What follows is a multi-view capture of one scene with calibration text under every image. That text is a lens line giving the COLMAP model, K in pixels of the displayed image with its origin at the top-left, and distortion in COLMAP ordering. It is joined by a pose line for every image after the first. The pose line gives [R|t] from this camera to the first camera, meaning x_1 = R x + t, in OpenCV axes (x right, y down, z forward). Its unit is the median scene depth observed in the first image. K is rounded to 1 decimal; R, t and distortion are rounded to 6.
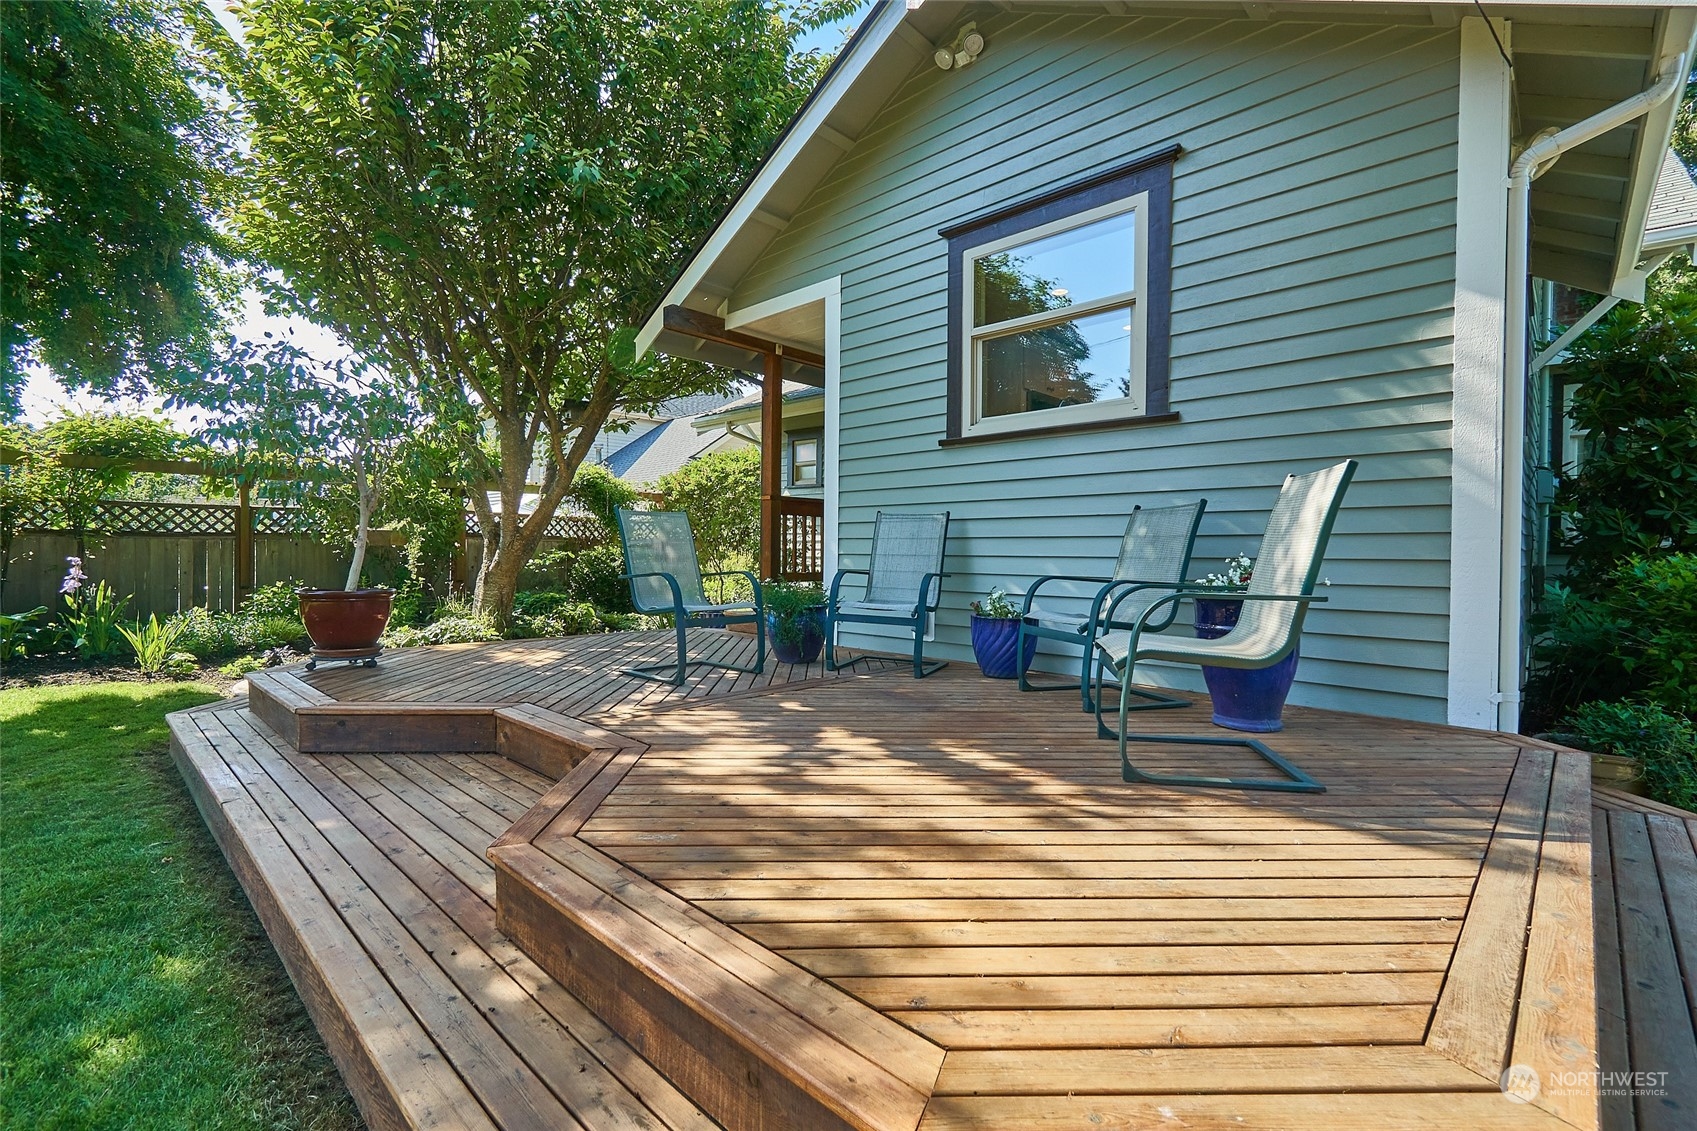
lens RADIAL K [[756.6, 0, 843.6], [0, 756.6, 559.4], [0, 0, 1]] dist [-0.002226, -0.000162]
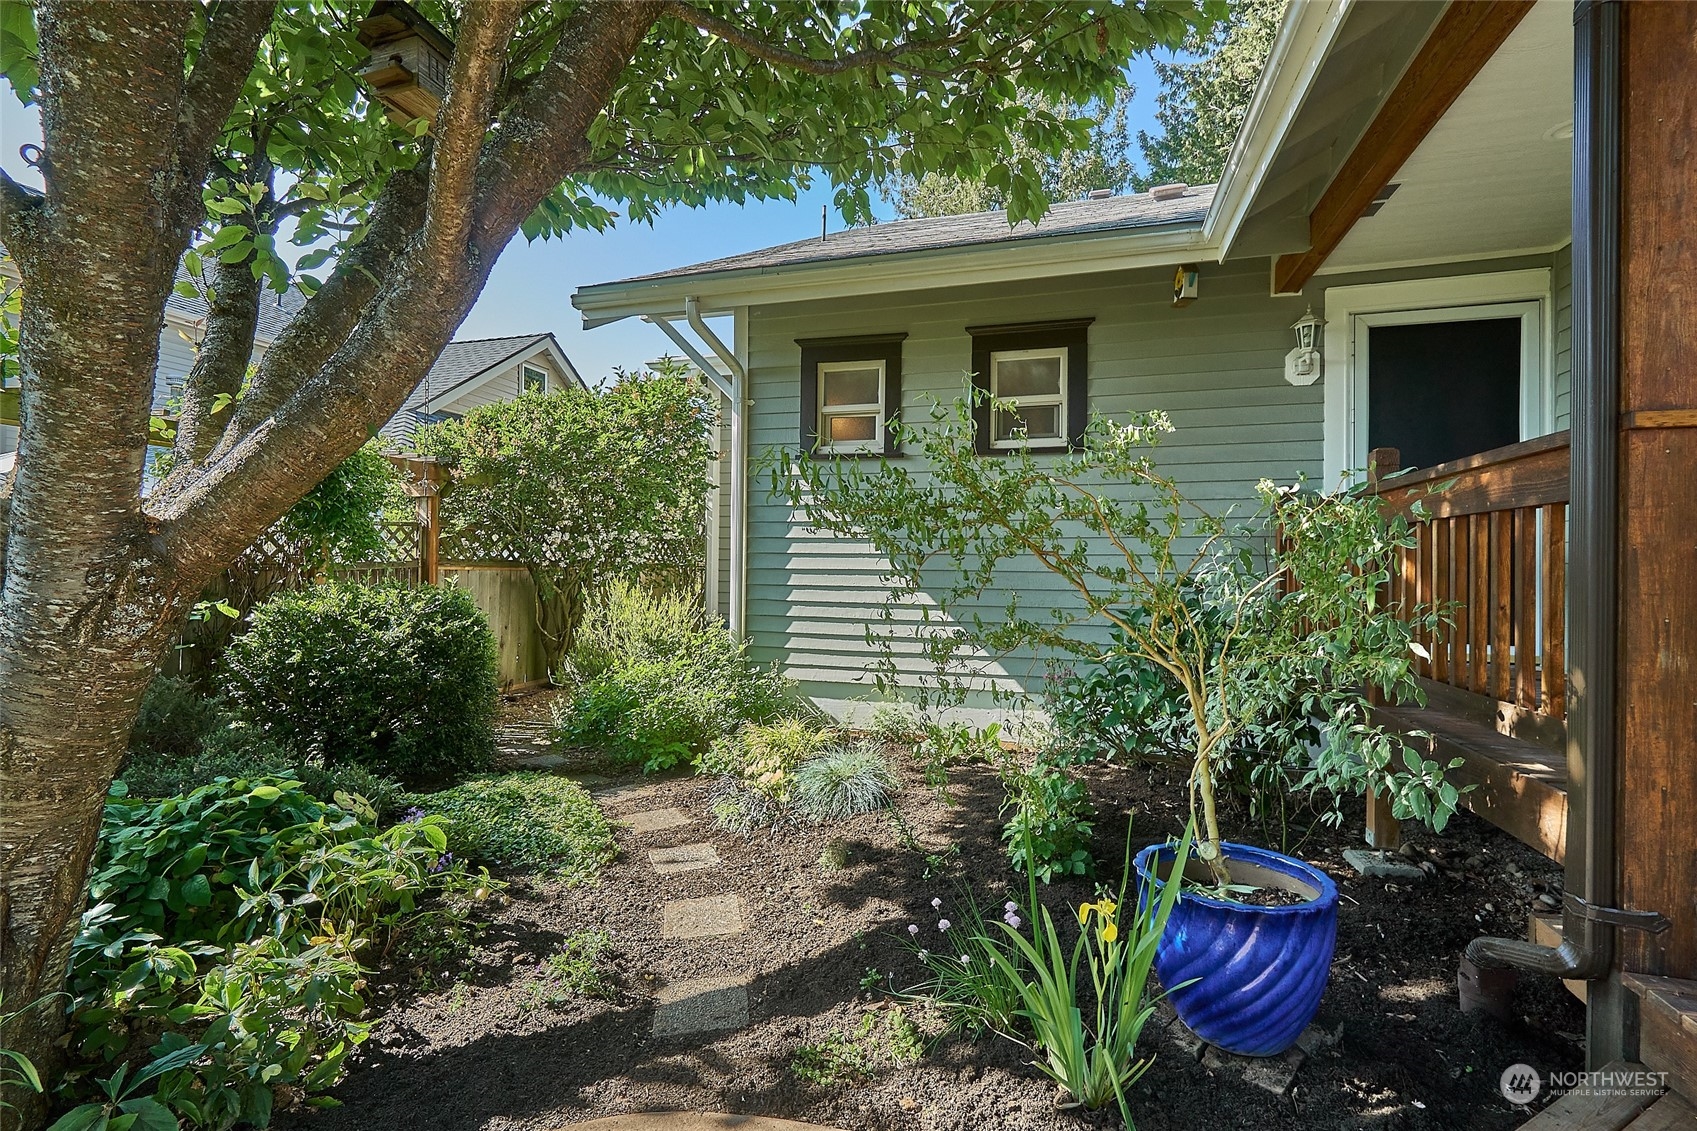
lens RADIAL K [[756.6, 0, 847.7], [0, 756.6, 565.2], [0, 0, 1]] dist [-0.002226, -0.000162]
pose [[0.888597, 0.004796, 0.458664, -0.526439], [0.002001, 0.999895, -0.014332, -0.041076], [-0.458685, 0.013653, 0.888494, 1.110559]]
